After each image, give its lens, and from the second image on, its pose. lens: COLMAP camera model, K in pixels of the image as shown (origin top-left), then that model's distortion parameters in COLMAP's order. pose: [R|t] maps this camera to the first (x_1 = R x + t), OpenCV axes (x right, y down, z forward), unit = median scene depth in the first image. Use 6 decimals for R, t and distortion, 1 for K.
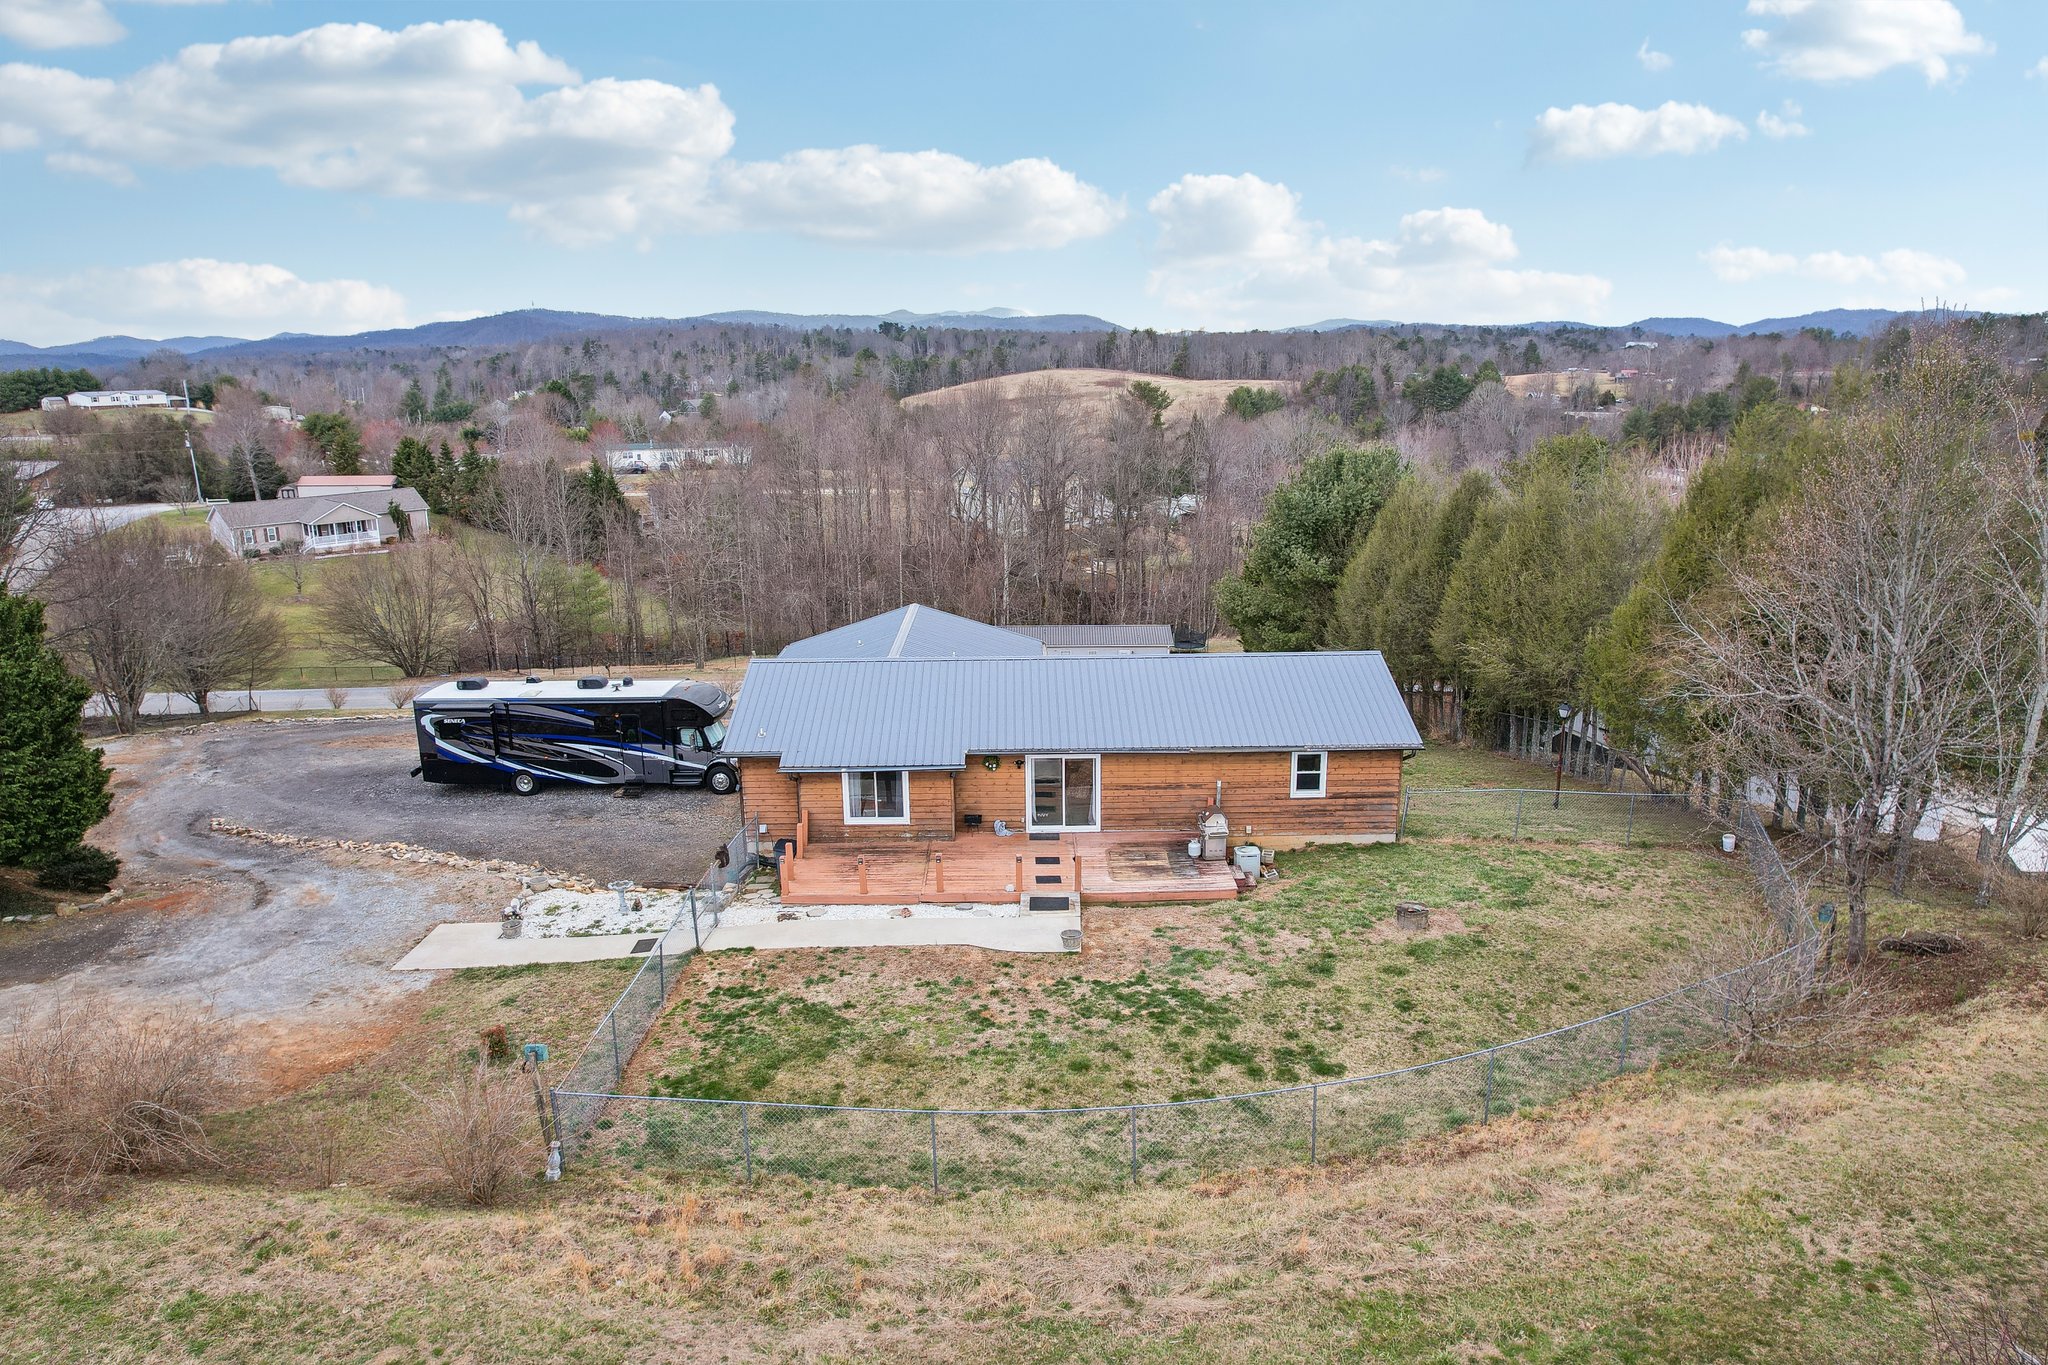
lens RADIAL K [[1312.0, 0, 1023.5], [0, 1312.0, 694.8], [0, 0, 1]] dist [-0.076456, 0.068592]
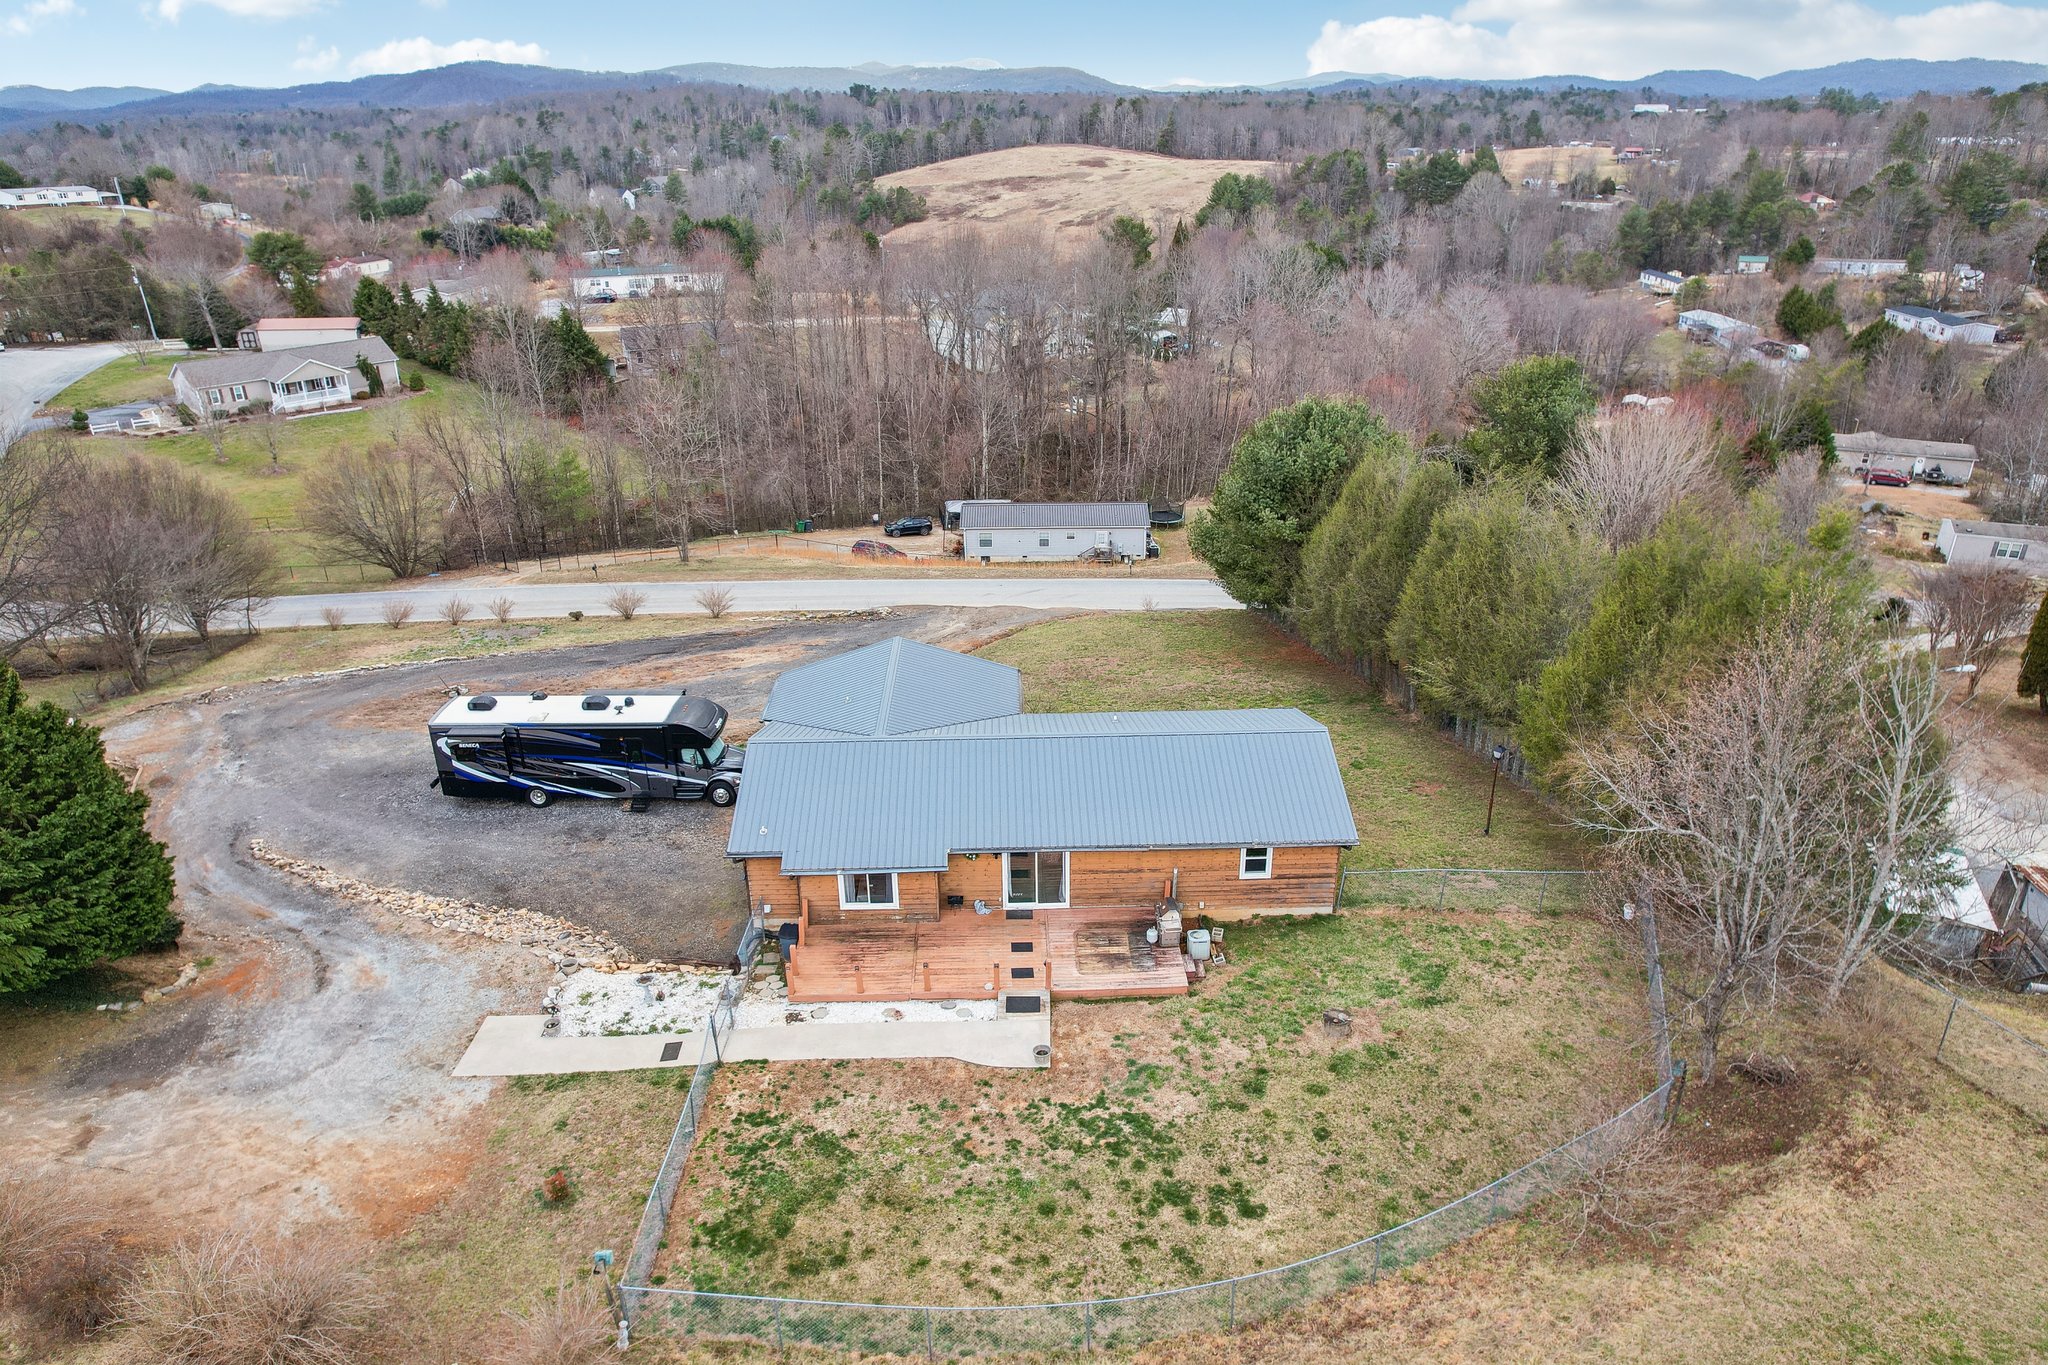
lens RADIAL K [[1312.0, 0, 1023.5], [0, 1312.0, 694.8], [0, 0, 1]] dist [-0.076456, 0.068592]
pose [[0.999889, -0.005978, 0.013671, 0.005252], [0.003584, 0.985633, 0.168864, -0.263544], [-0.014484, -0.168797, 0.985544, -0.071387]]
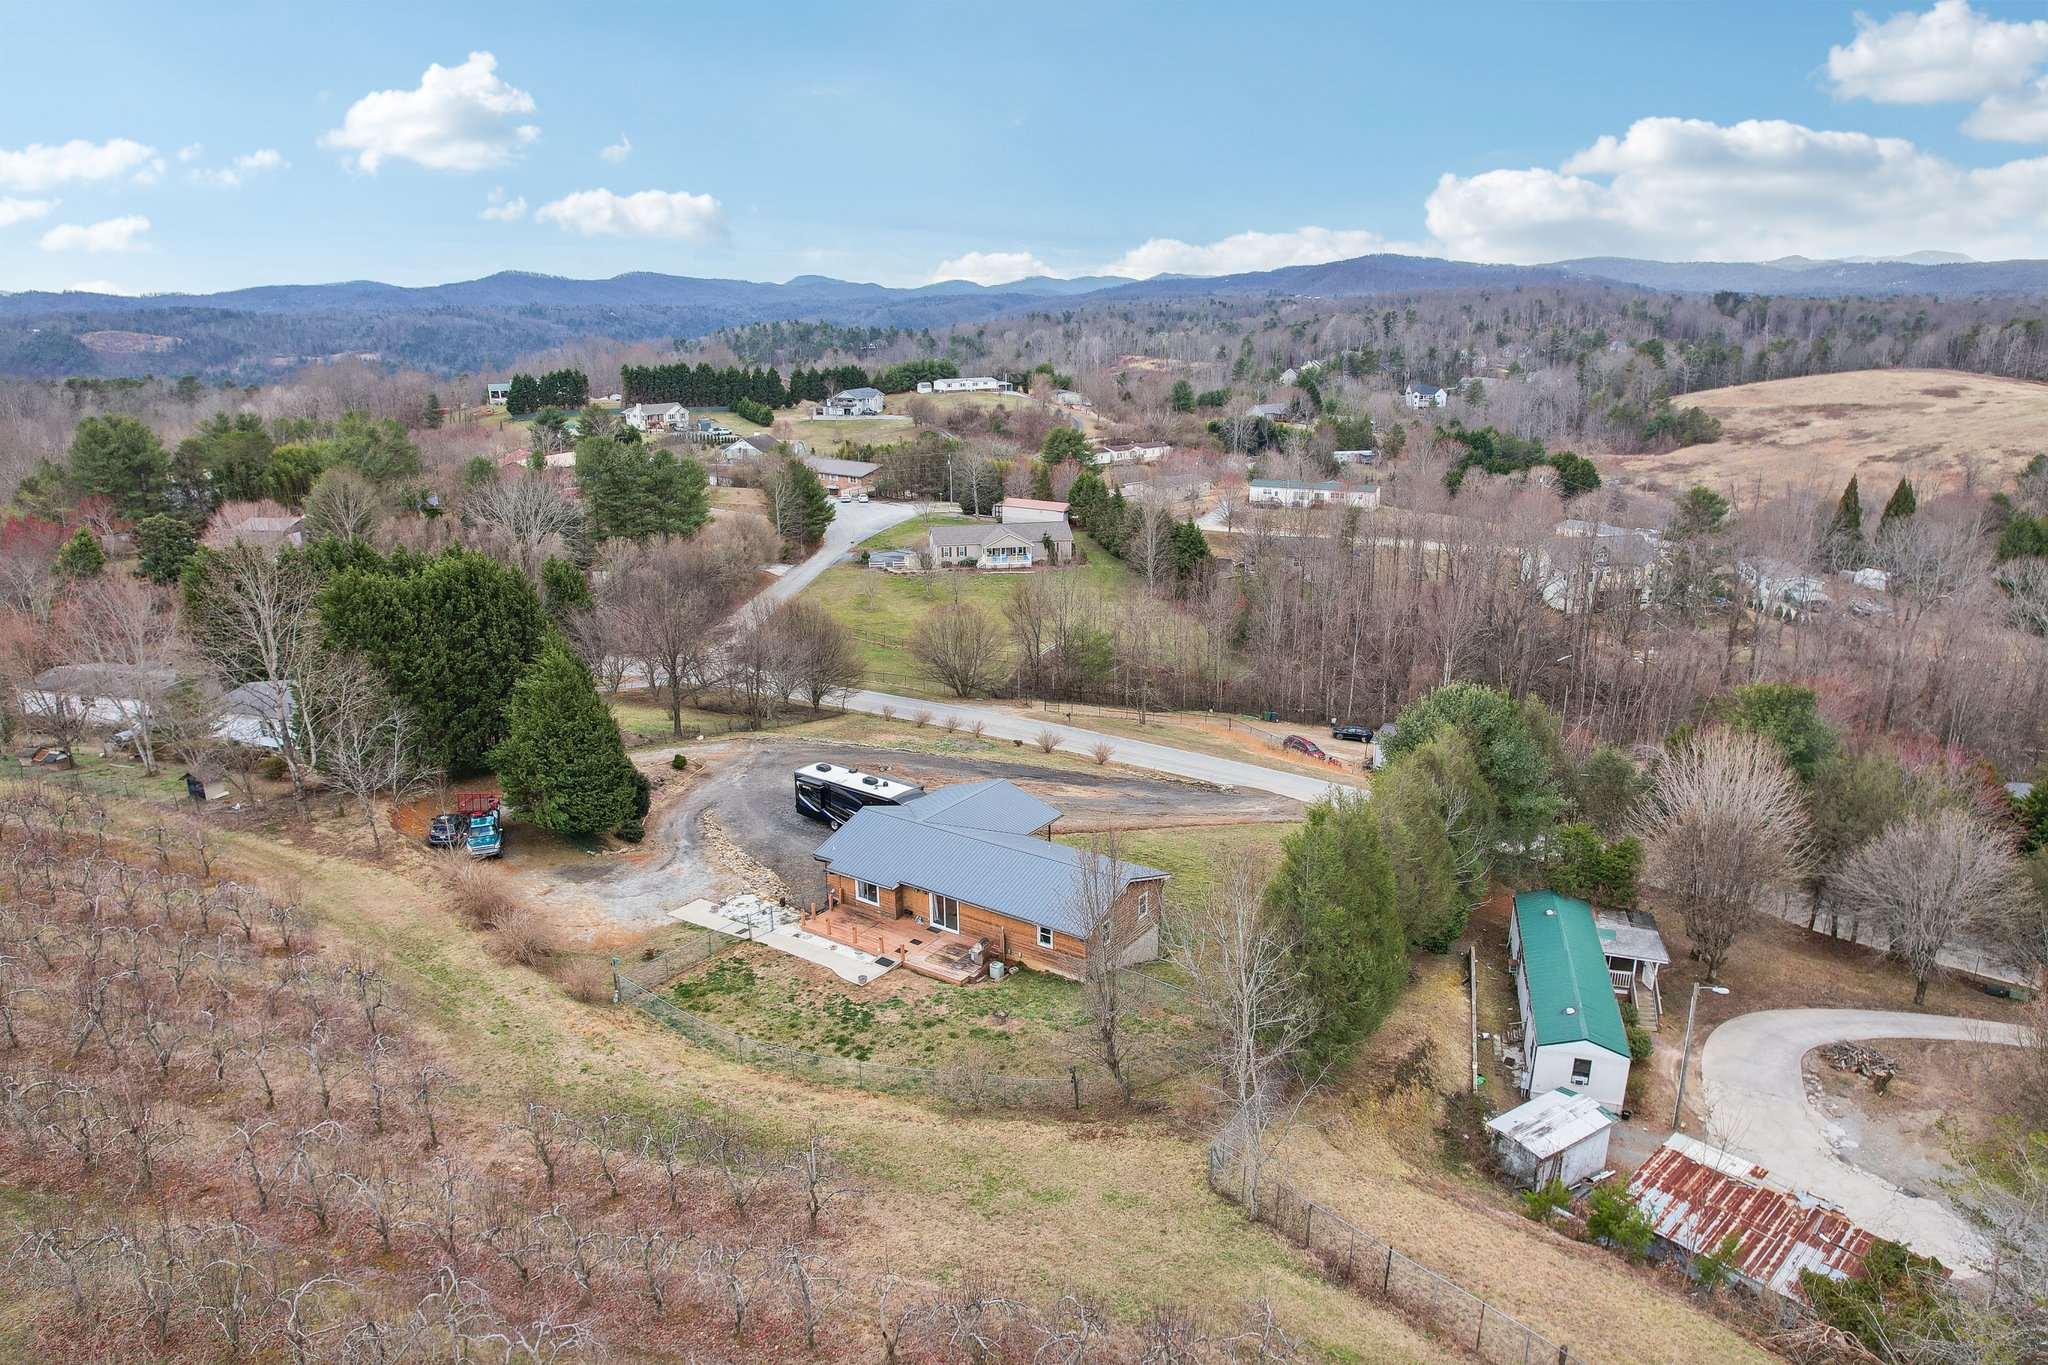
lens RADIAL K [[1312.0, 0, 1023.5], [0, 1312.0, 694.8], [0, 0, 1]] dist [-0.076456, 0.068592]
pose [[0.820274, 0.171199, -0.545748, 1.165945], [-0.148818, 0.985173, 0.085368, -0.441509], [0.552271, 0.011192, 0.833590, -0.617396]]
